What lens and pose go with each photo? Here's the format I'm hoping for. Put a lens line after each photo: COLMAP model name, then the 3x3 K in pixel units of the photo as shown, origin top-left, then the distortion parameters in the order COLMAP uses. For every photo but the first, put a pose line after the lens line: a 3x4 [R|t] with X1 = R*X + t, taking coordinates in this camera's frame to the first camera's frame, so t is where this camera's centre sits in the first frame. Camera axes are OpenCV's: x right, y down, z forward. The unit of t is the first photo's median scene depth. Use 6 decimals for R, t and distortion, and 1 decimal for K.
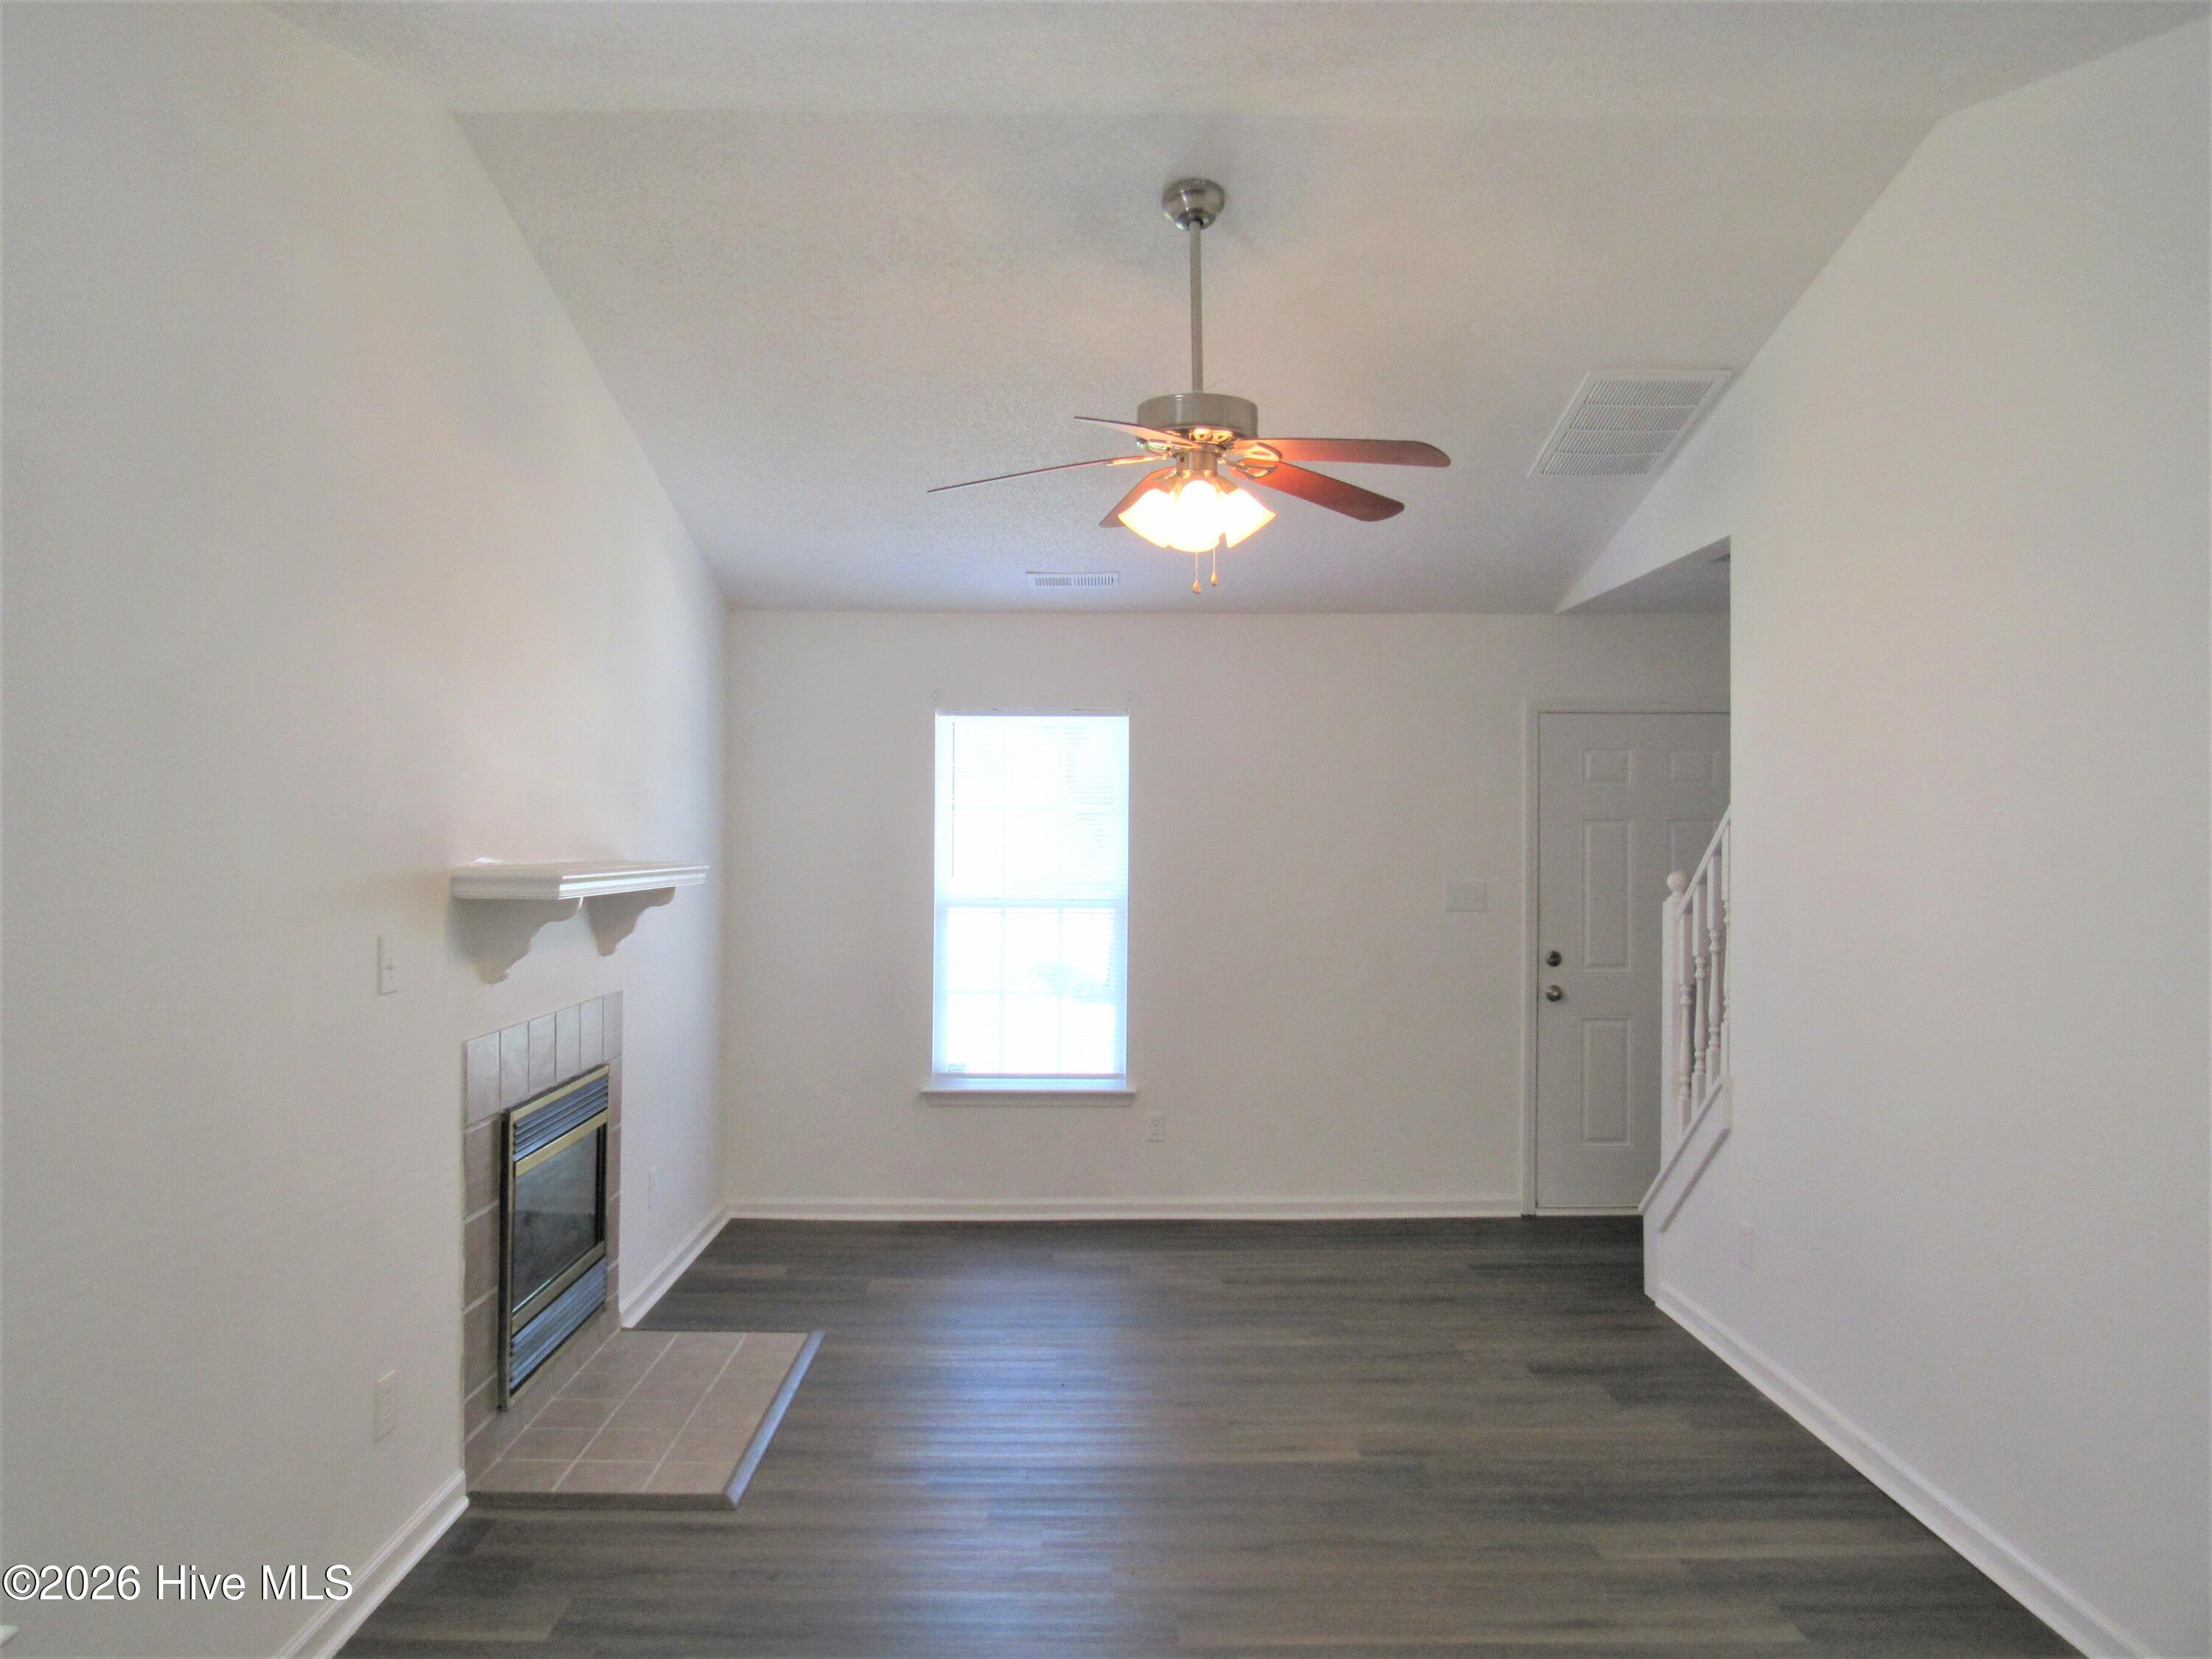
lens RADIAL K [[1581.8, 0, 1121.7], [0, 1581.8, 830.6], [0, 0, 1]] dist [-0.020909, 0.004792]
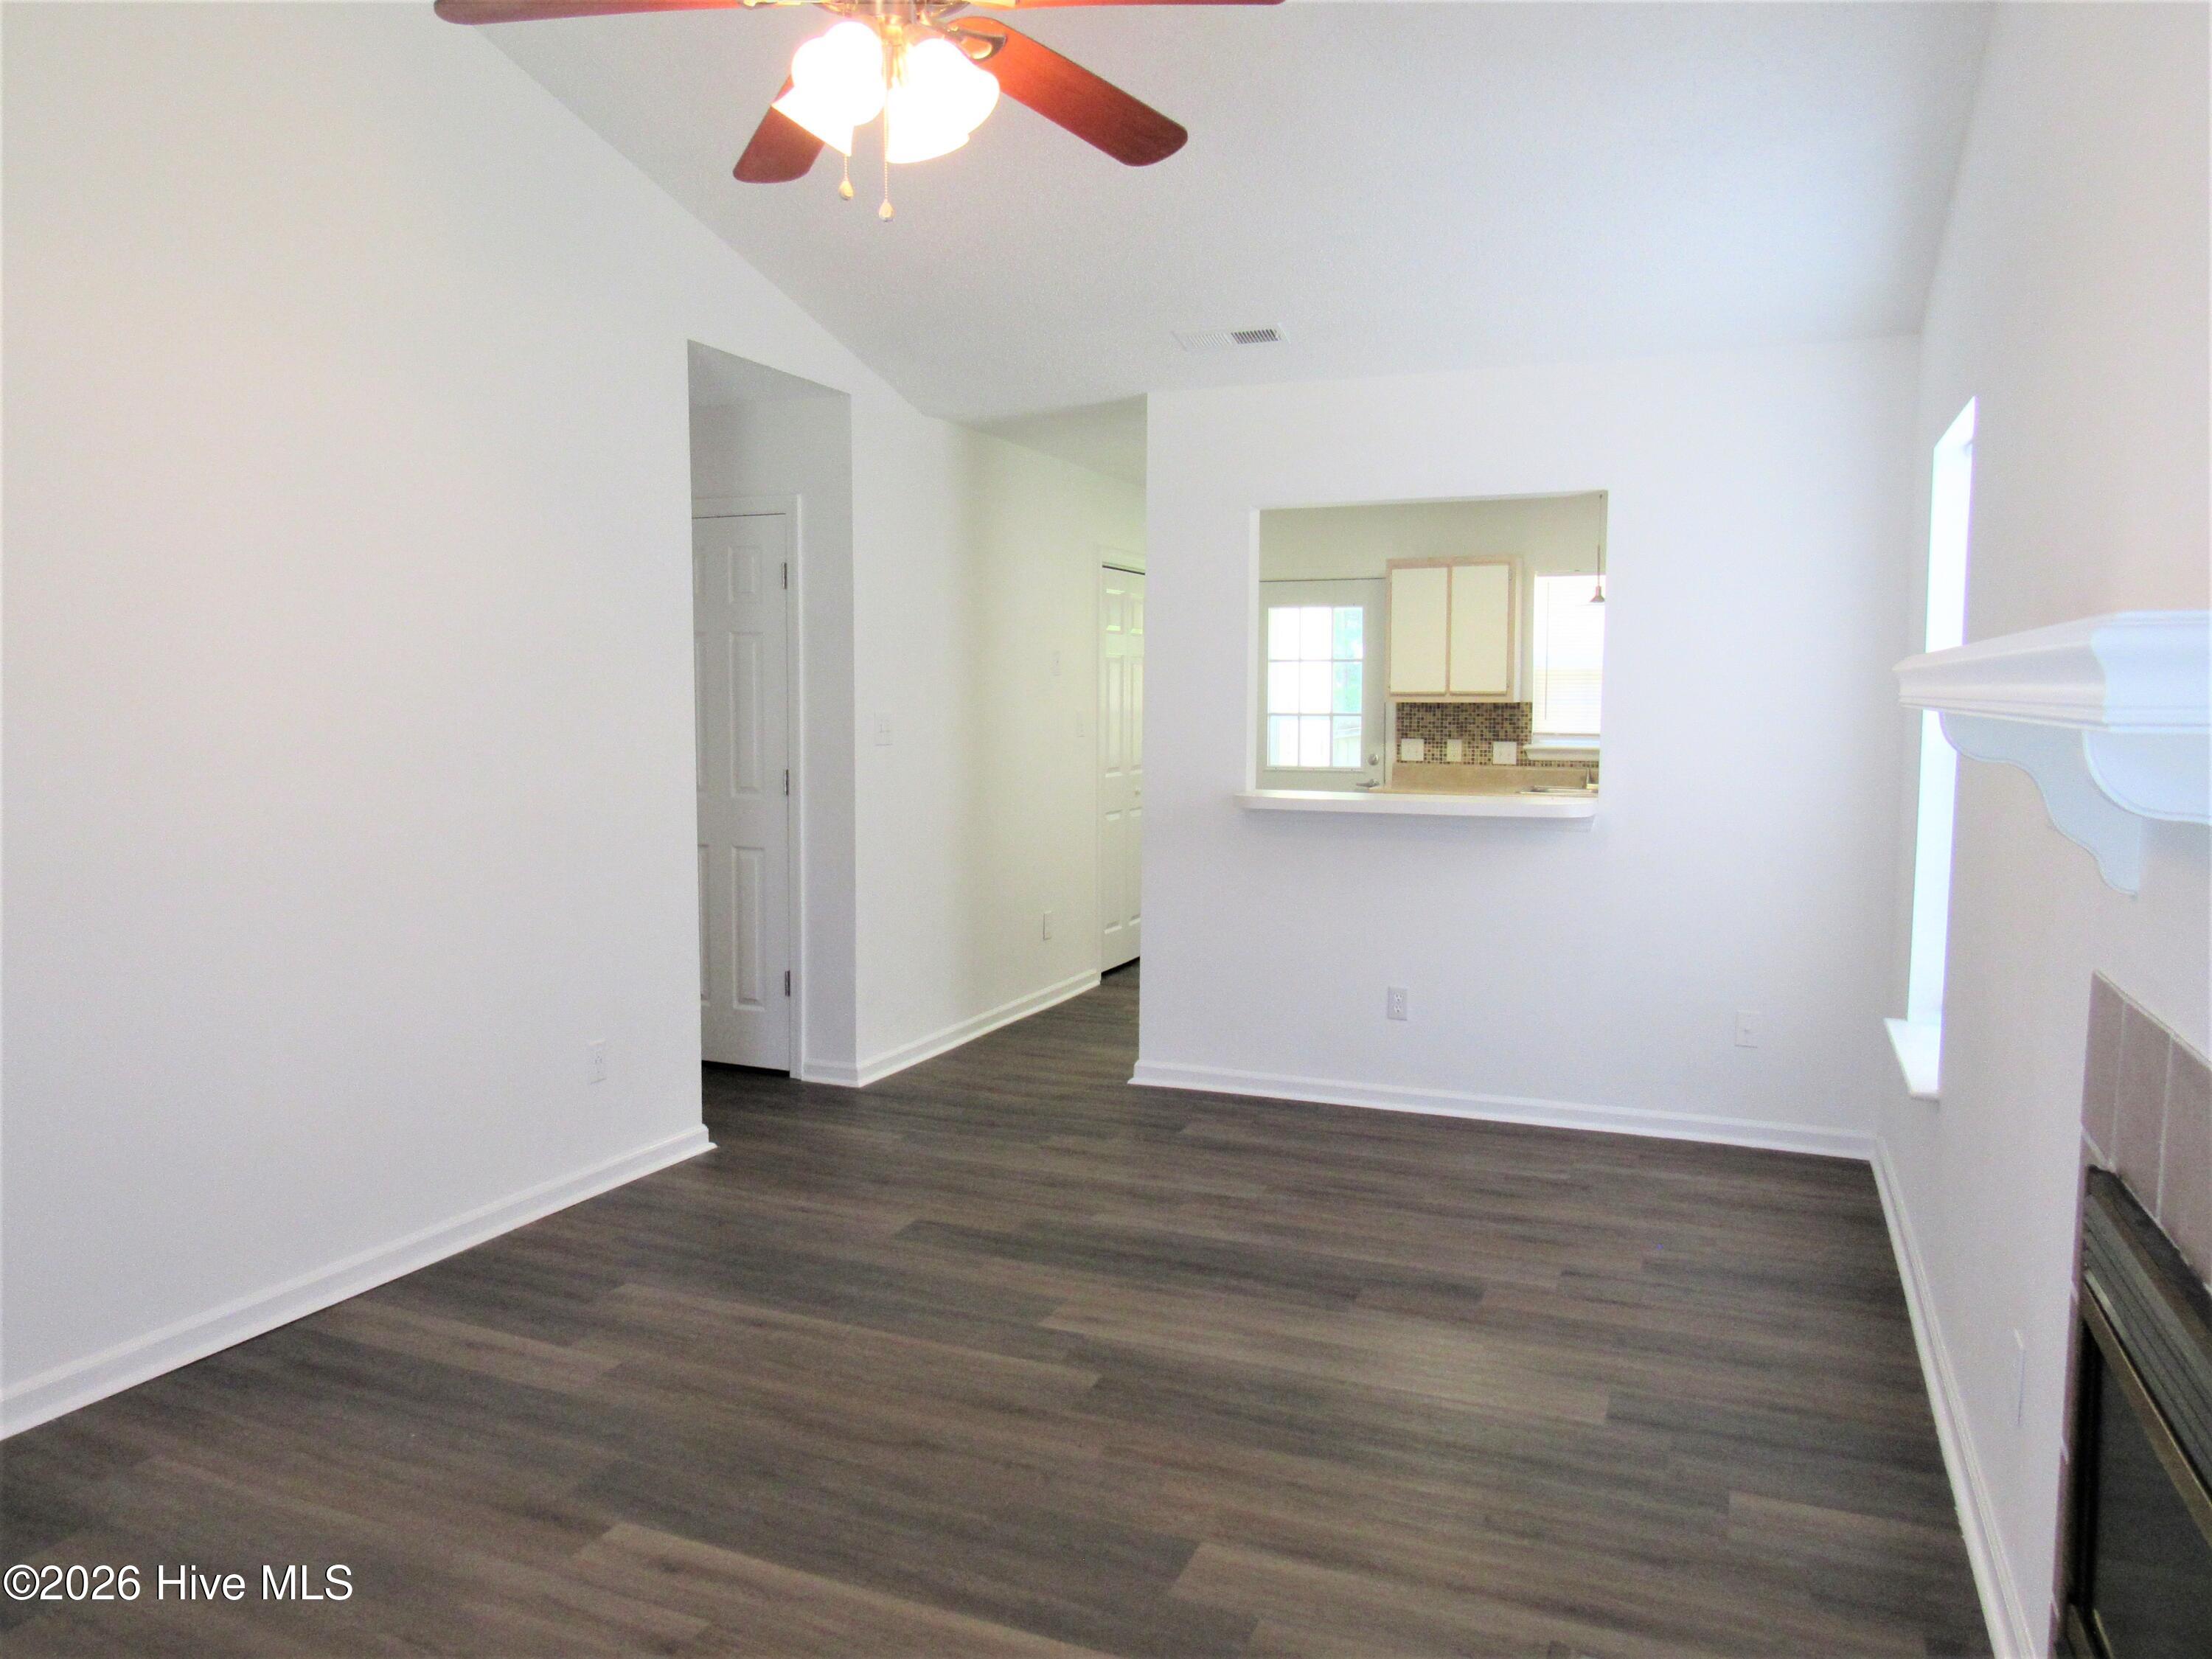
lens RADIAL K [[1564.9, 0, 1106.0], [0, 1564.9, 834.7], [0, 0, 1]] dist [-0.036704, 0.008169]
pose [[-0.917288, -0.047585, 0.395372, -0.209460], [-0.017101, 0.996626, 0.080272, 0.038618], [-0.397858, 0.066871, -0.915007, 1.115054]]
